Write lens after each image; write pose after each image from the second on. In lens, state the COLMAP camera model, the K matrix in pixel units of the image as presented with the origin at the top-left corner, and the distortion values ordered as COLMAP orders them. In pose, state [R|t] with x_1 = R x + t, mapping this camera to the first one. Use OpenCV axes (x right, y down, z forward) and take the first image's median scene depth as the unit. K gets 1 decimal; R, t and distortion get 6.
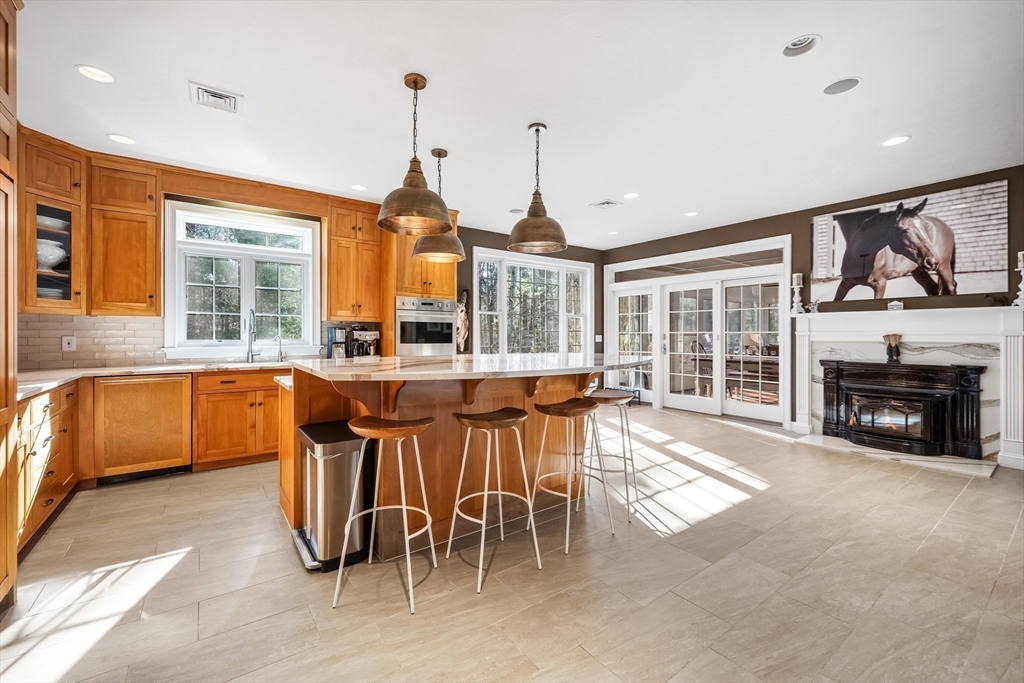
lens RADIAL K [[423.4, 0, 511.6], [0, 423.4, 334.6], [0, 0, 1]] dist [-0.001690, -0.000120]
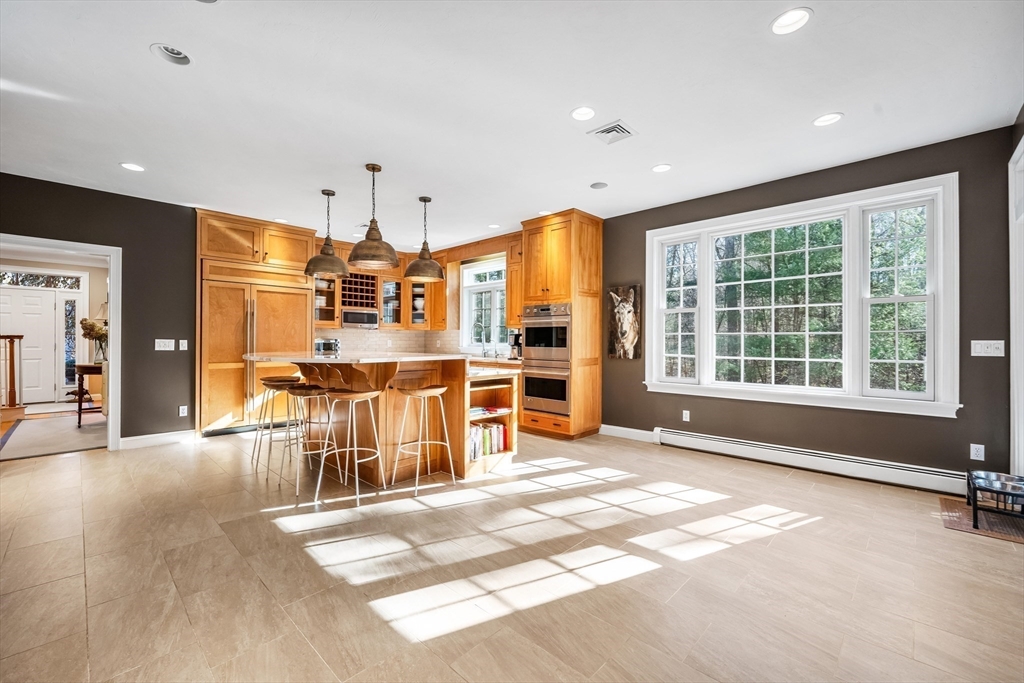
lens RADIAL K [[423.4, 0, 511.4], [0, 423.4, 341.5], [0, 0, 1]] dist [-0.001690, -0.000120]
pose [[0.169668, -0.001997, -0.985499, 0.688885], [-0.006279, 0.999975, -0.003107, 0.009192], [0.985481, 0.006715, 0.169651, 0.617088]]
